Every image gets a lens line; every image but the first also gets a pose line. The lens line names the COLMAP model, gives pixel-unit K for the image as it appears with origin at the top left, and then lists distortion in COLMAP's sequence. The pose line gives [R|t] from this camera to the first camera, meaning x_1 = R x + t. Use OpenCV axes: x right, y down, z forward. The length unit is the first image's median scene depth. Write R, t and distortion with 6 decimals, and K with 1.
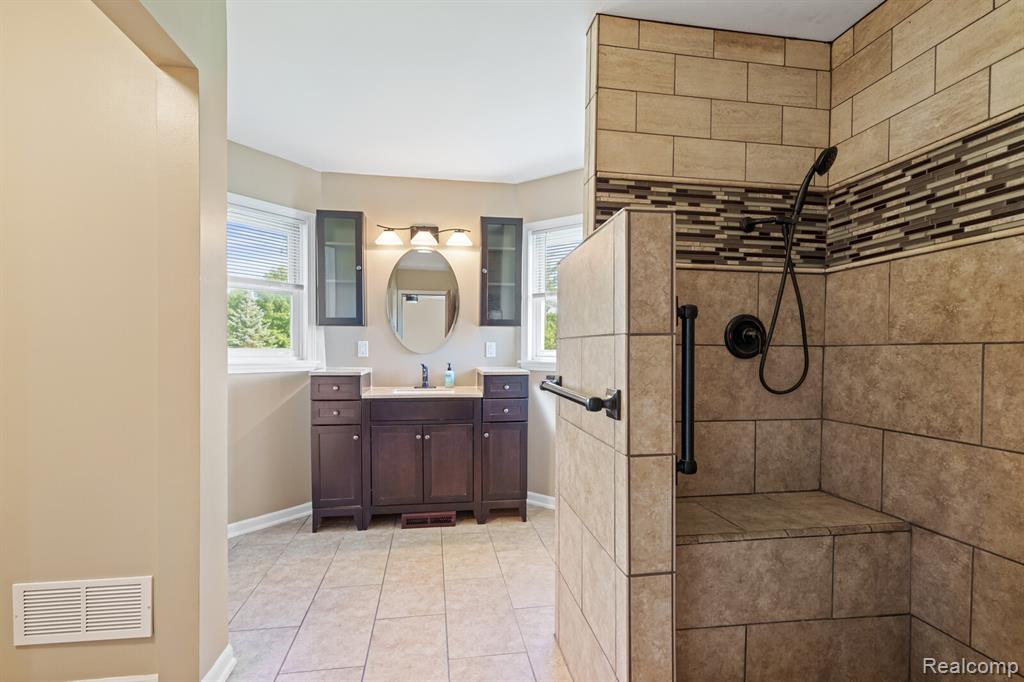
lens RADIAL K [[462.3, 0, 506.1], [0, 462.3, 349.7], [0, 0, 1]] dist [0.000028, 0.000121]
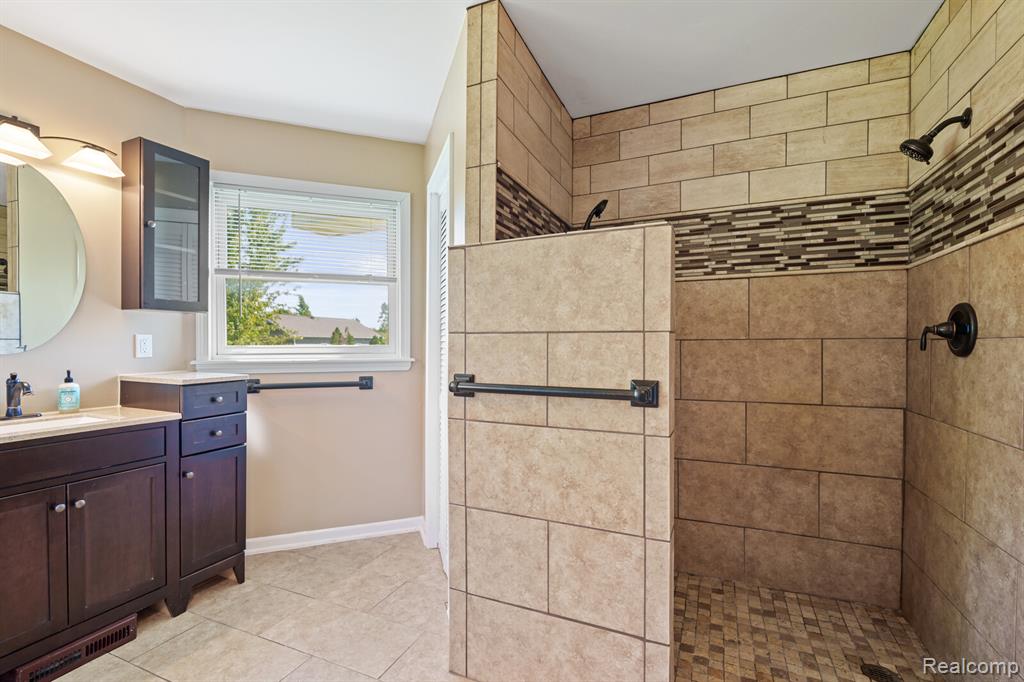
lens RADIAL K [[462.3, 0, 506.1], [0, 462.3, 349.7], [0, 0, 1]] dist [0.000028, 0.000121]
pose [[0.550241, -0.013884, 0.834890, -0.393711], [0.007217, 0.999903, 0.011872, -0.001849], [-0.834975, -0.000507, 0.550288, 0.297195]]
